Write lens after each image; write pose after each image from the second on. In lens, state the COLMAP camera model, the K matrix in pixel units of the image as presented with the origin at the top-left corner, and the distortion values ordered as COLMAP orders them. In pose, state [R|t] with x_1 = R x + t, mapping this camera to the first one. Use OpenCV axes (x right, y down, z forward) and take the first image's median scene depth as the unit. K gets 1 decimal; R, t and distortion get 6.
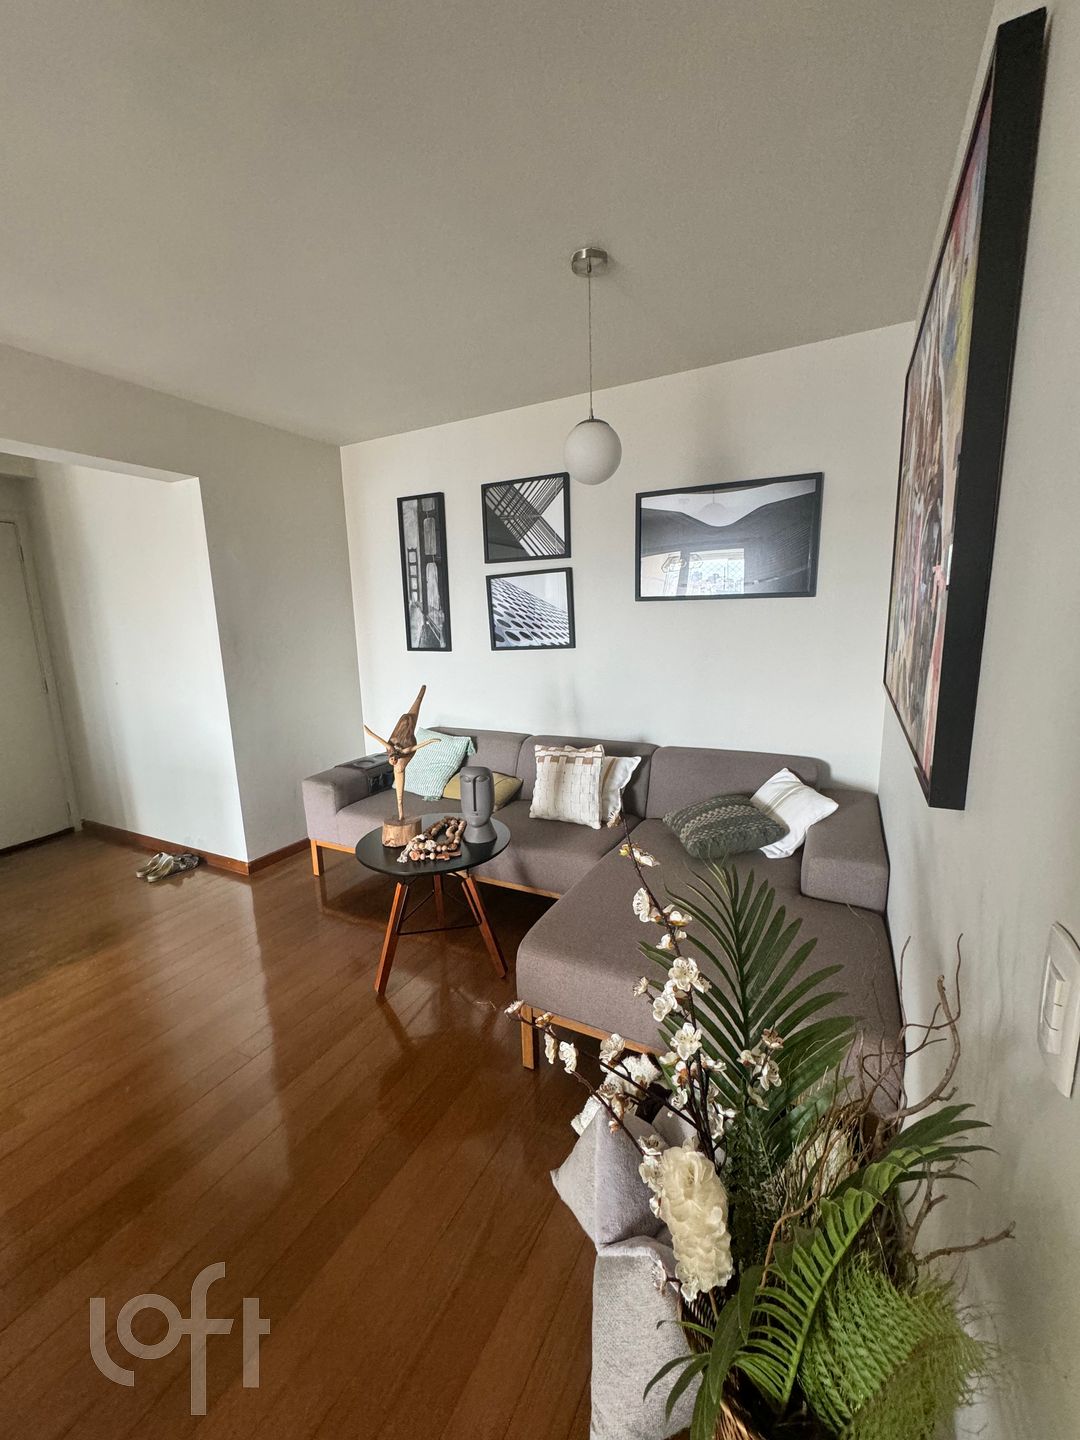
lens RADIAL K [[577.5, 0, 540.8], [0, 577.5, 721.3], [0, 0, 1]] dist [-0.000184, 0.000019]
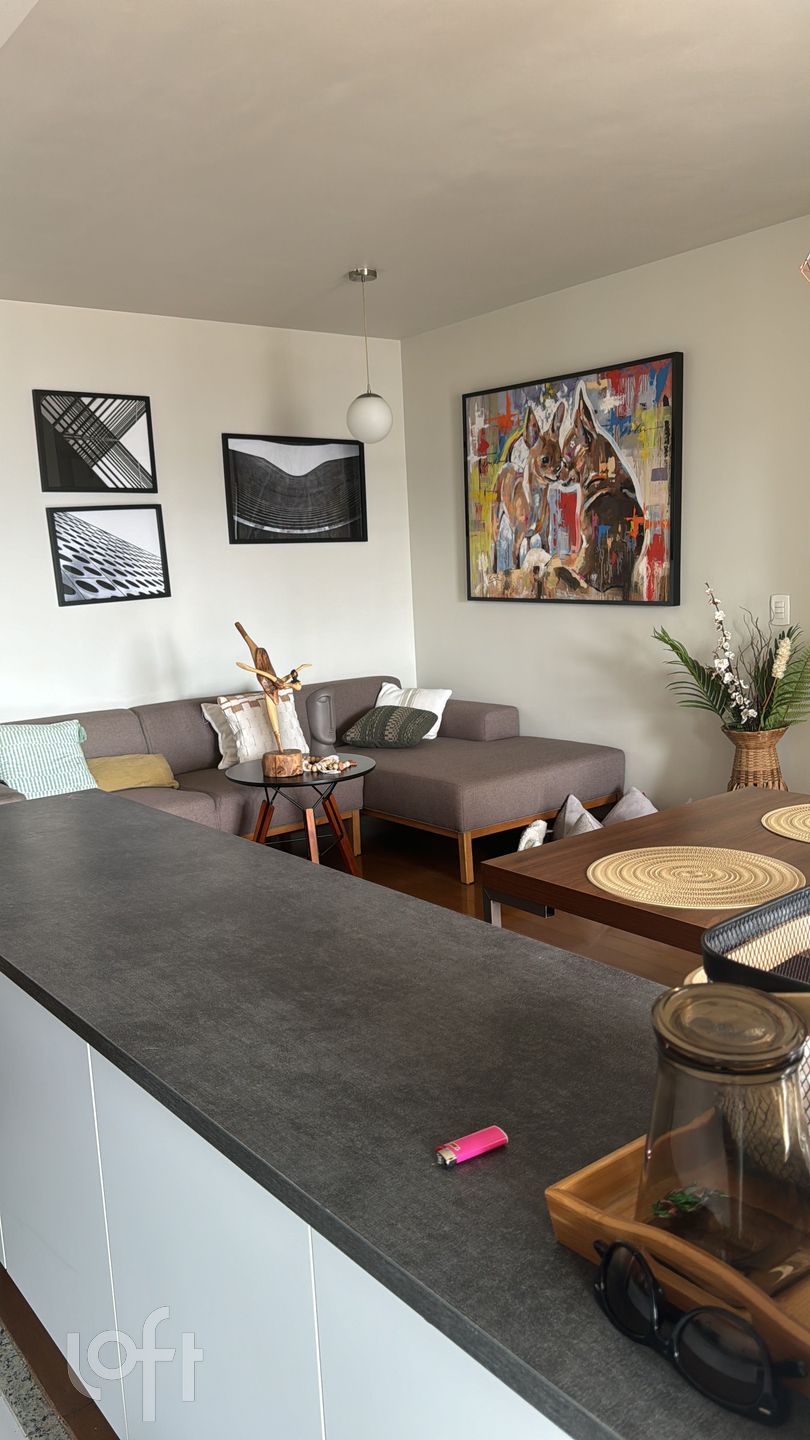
lens RADIAL K [[1067.3, 0, 408.4], [0, 1067.3, 729.0], [0, 0, 1]] dist [0.080399, -0.003247]
pose [[0.415037, -0.141359, 0.898756, -1.259147], [0.197016, 0.978380, 0.062903, 0.037476], [-0.888217, 0.150962, 0.433914, 0.006900]]
